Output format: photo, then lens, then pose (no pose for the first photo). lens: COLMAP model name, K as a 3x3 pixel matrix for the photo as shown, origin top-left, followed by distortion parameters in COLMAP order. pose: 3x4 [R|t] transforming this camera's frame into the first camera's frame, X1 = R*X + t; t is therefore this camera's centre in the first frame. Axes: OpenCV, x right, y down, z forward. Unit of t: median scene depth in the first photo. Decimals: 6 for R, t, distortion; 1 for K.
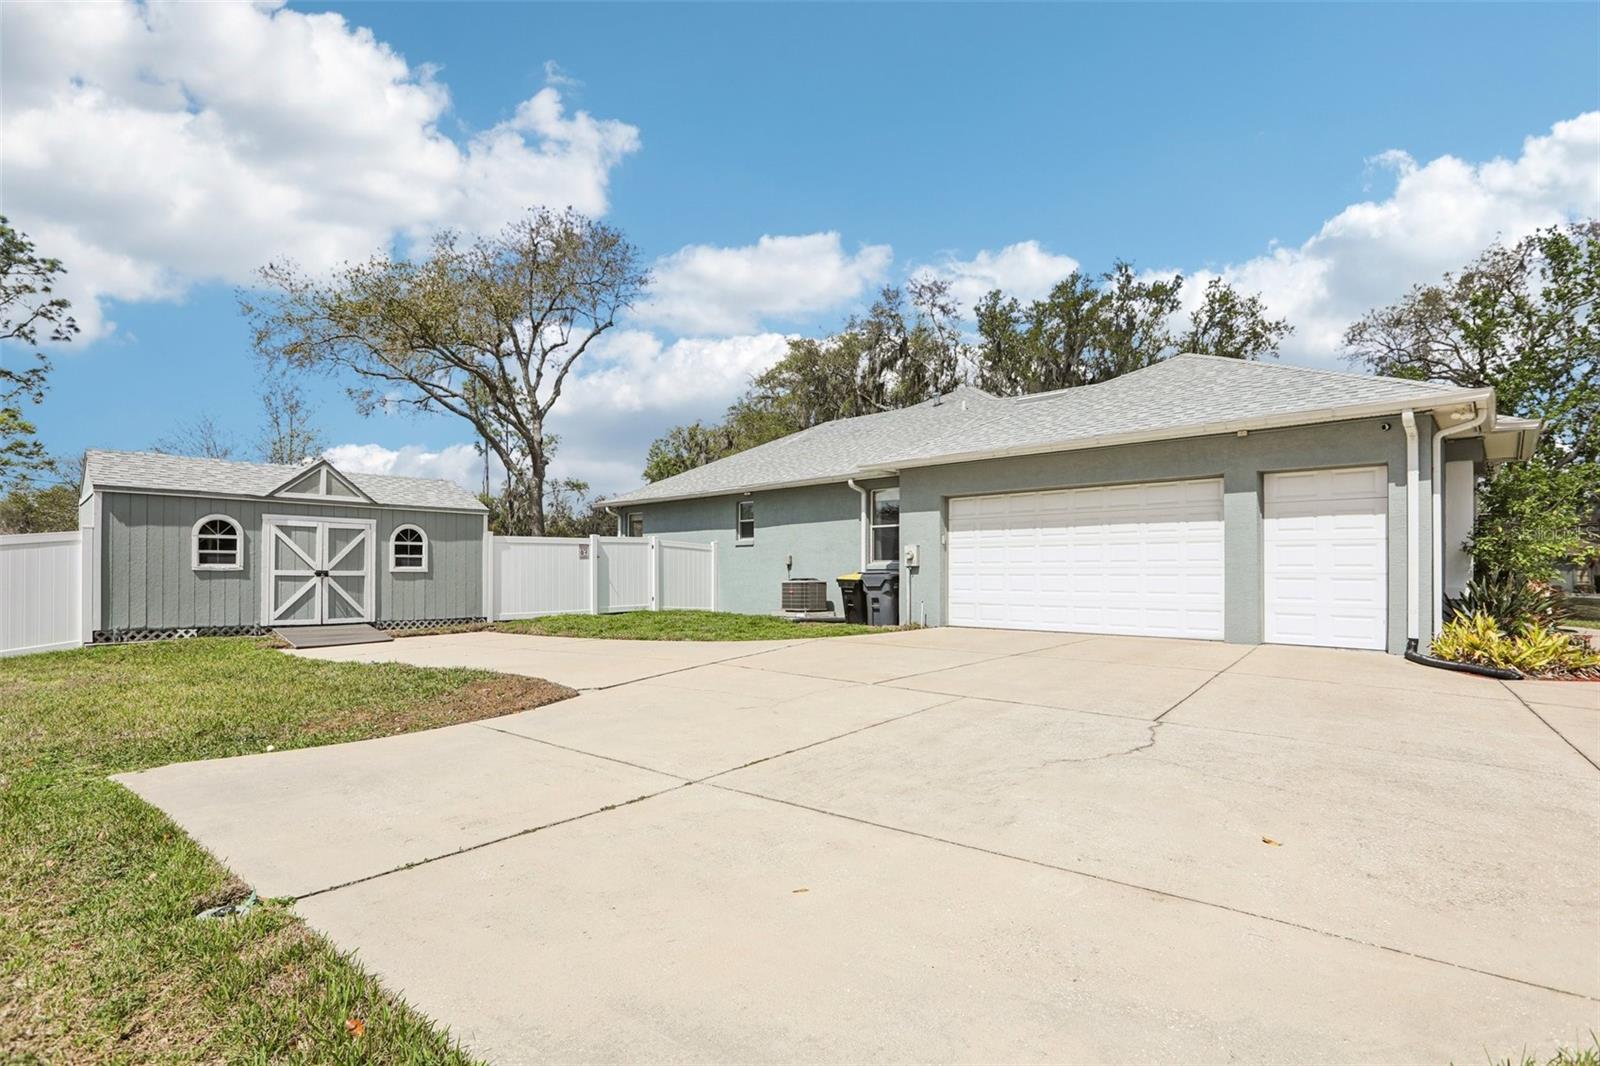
lens RADIAL K [[761.7, 0, 815.5], [0, 761.7, 596.3], [0, 0, 1]] dist [-0.030542, 0.005781]
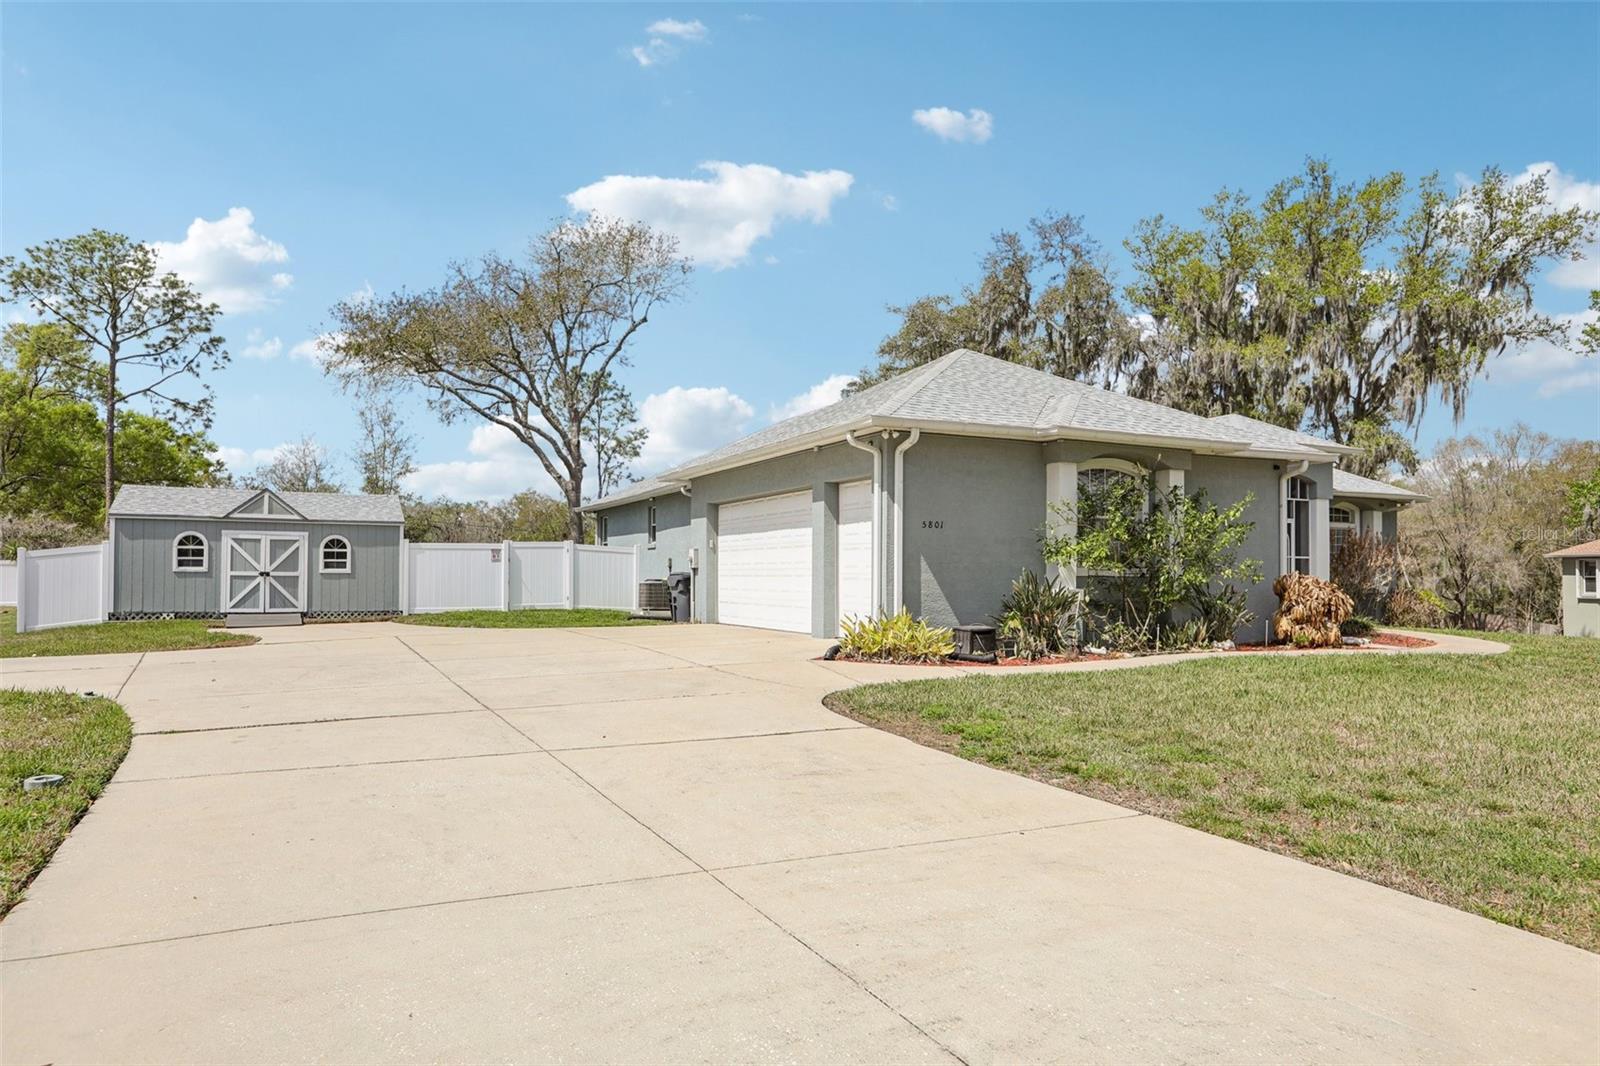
lens RADIAL K [[973.0, 0, 746.5], [0, 973.0, 574.6], [0, 0, 1]] dist [-0.006602, -0.000331]
pose [[0.937017, 0.000267, -0.349284, 0.672147], [-0.011594, 0.999472, -0.030337, 0.011495], [0.349091, 0.032476, 0.936526, -0.274531]]
